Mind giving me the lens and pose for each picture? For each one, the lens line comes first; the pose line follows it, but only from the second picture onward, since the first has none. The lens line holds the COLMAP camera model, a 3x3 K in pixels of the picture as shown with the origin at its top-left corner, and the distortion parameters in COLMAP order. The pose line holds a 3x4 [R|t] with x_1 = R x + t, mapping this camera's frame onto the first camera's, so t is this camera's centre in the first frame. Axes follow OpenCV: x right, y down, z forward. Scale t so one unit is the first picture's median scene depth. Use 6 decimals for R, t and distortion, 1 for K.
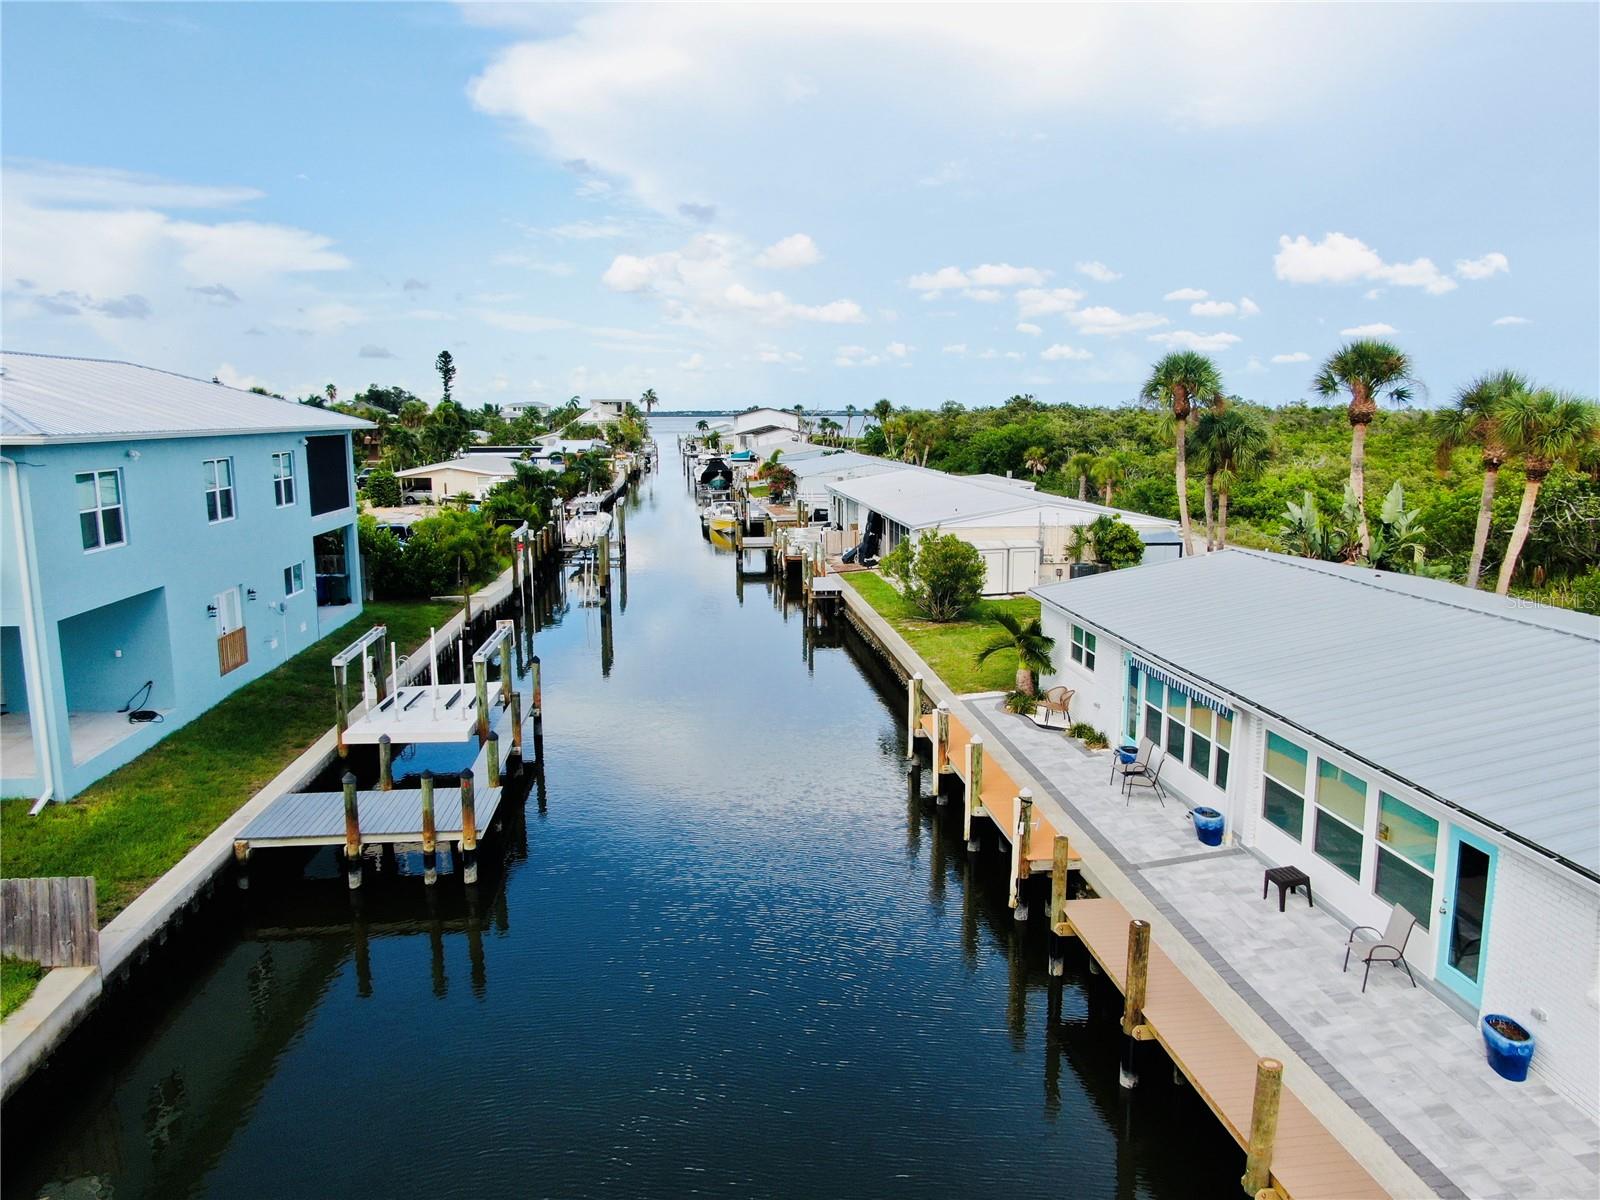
lens RADIAL K [[1158.4, 0, 800.0], [0, 1158.4, 600.0], [0, 0, 1]] dist [-0.018379, 0.011175]
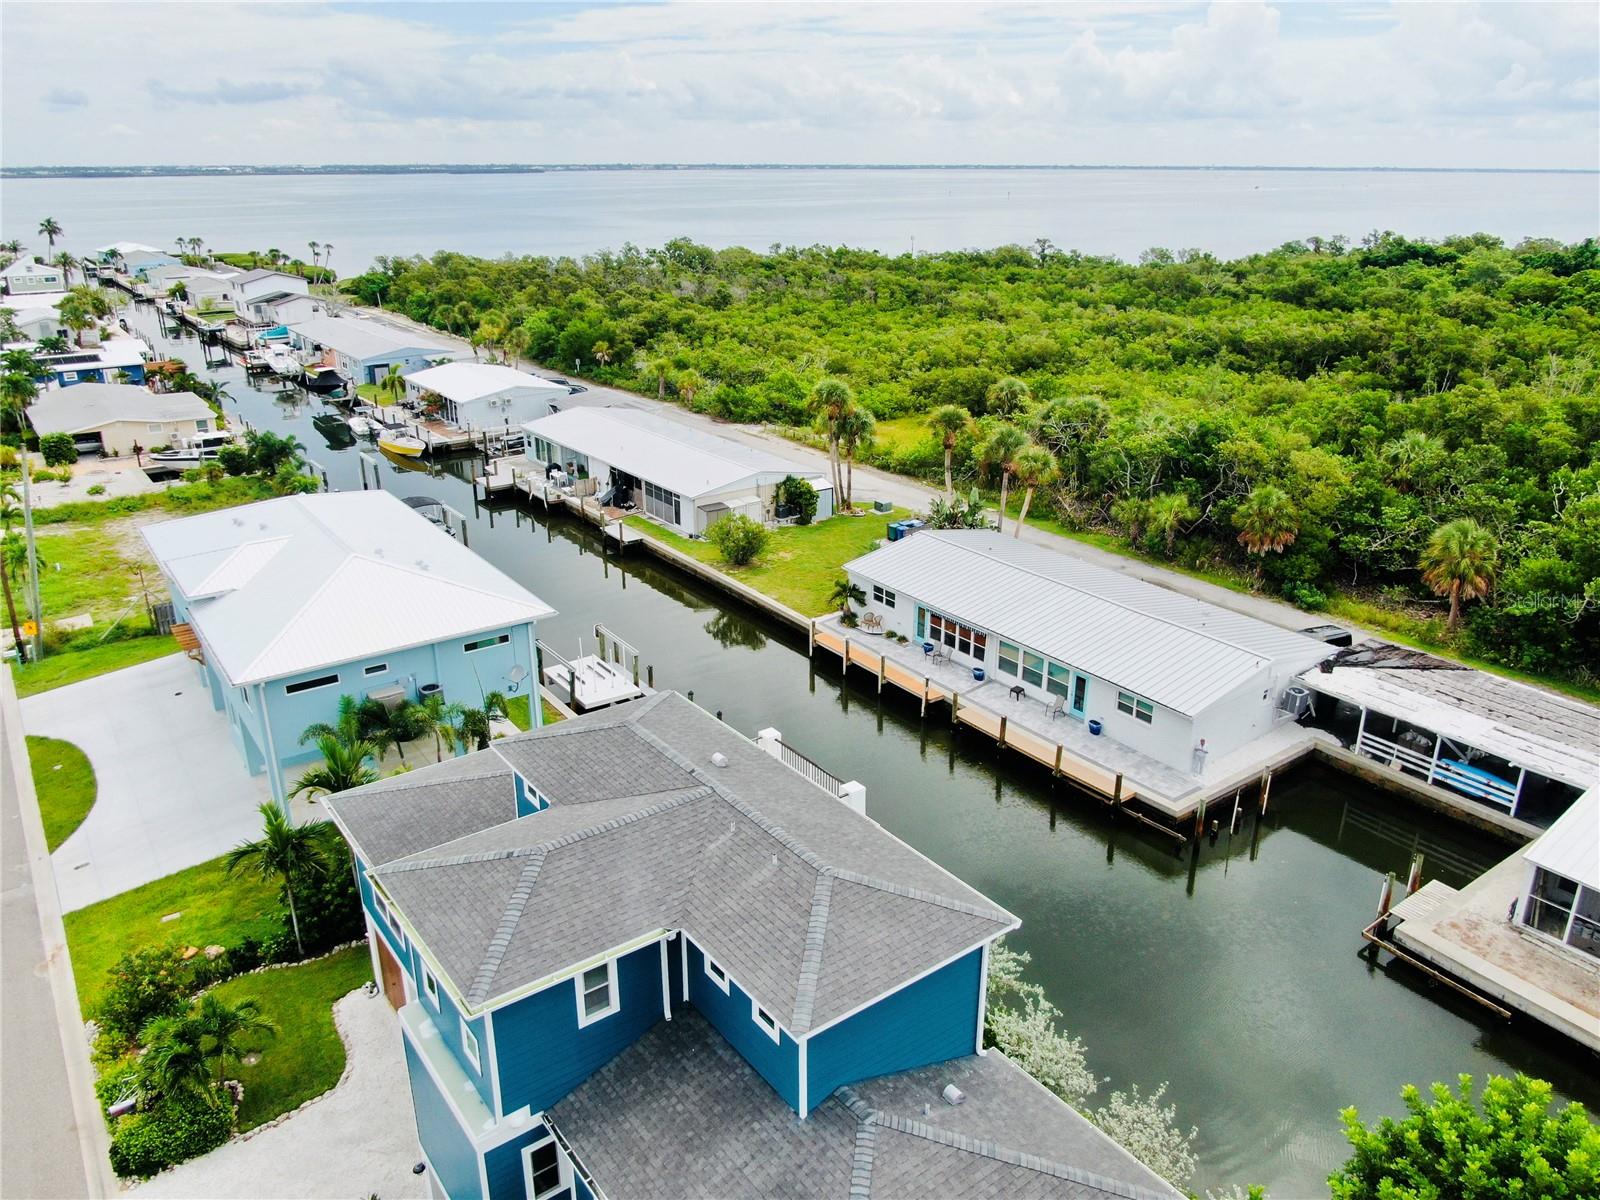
lens RADIAL K [[1158.4, 0, 800.0], [0, 1158.4, 600.0], [0, 0, 1]] dist [-0.018379, 0.011175]
pose [[0.867942, -0.175618, 0.464581, -1.154751], [0.080839, 0.972877, 0.216736, -0.555775], [-0.490043, -0.150558, 0.858598, -1.043986]]
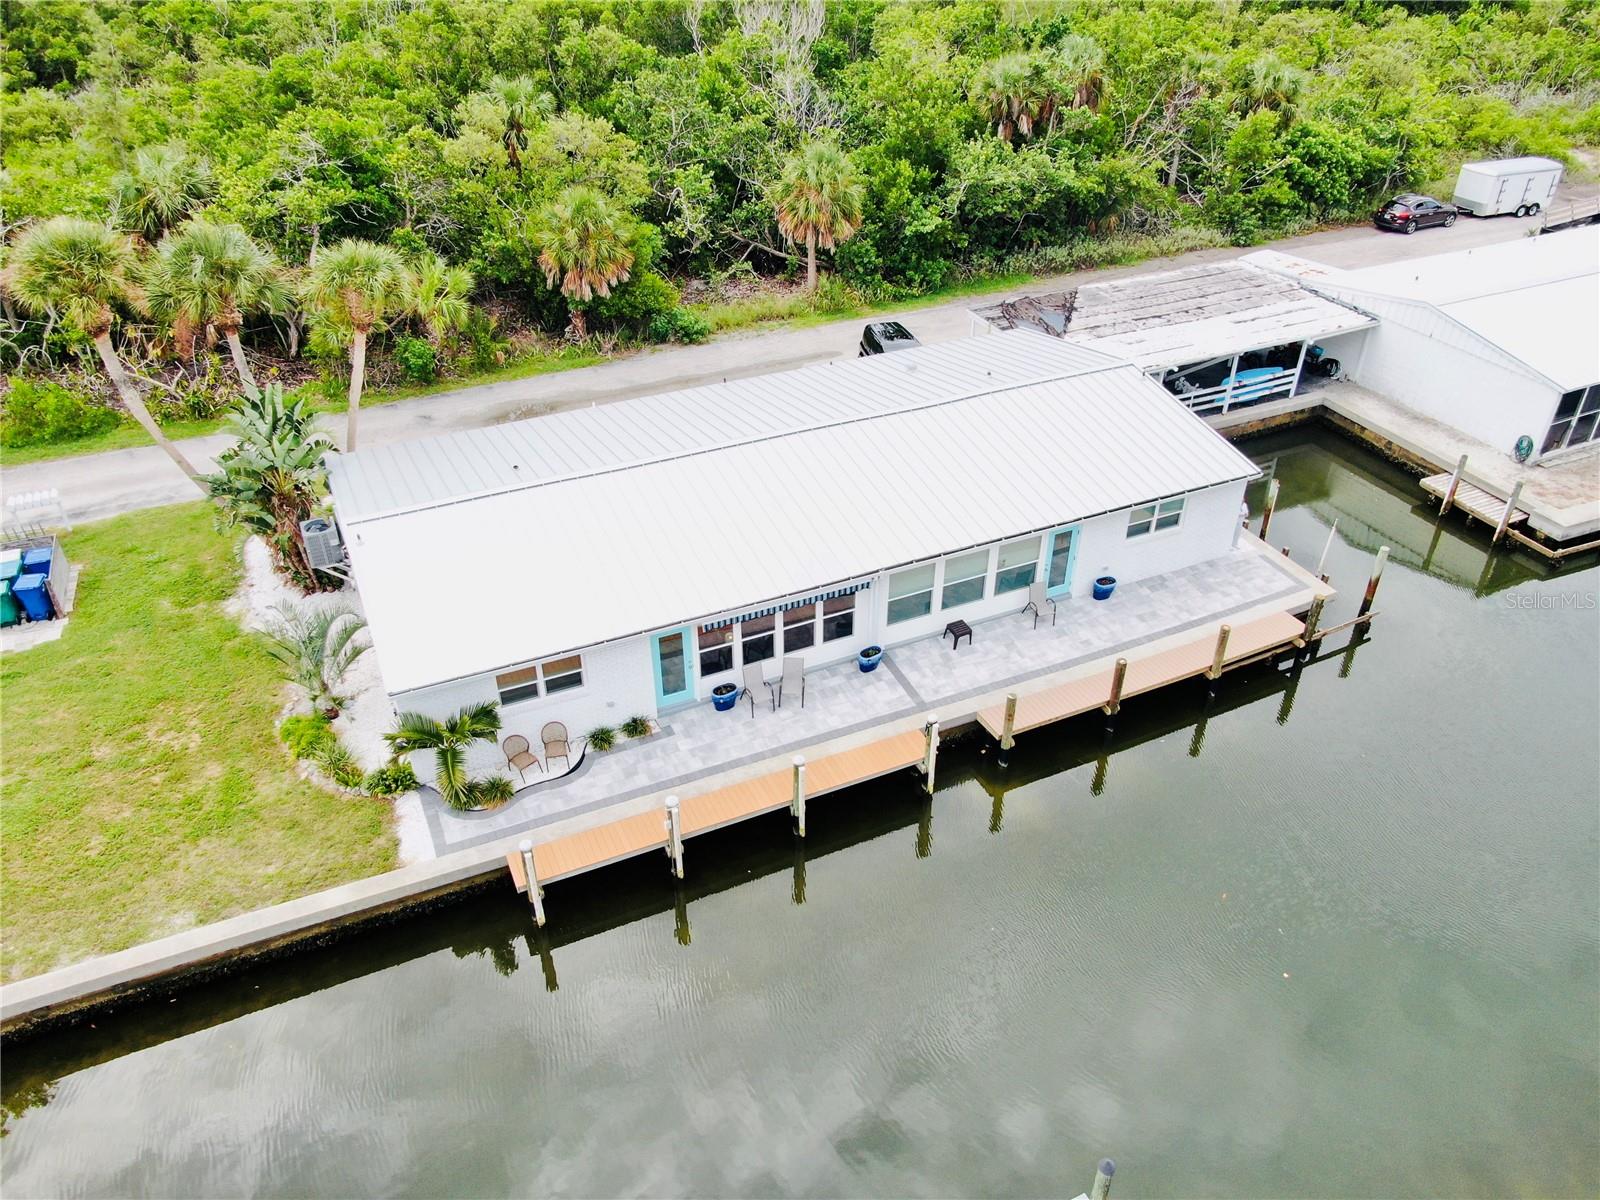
lens RADIAL K [[1158.4, 0, 800.0], [0, 1158.4, 600.0], [0, 0, 1]] dist [-0.018379, 0.011175]
pose [[-0.316019, -0.529144, 0.787489, -0.604221], [0.158141, 0.789036, 0.593645, -0.624872], [-0.935480, 0.312137, -0.165671, 1.149494]]
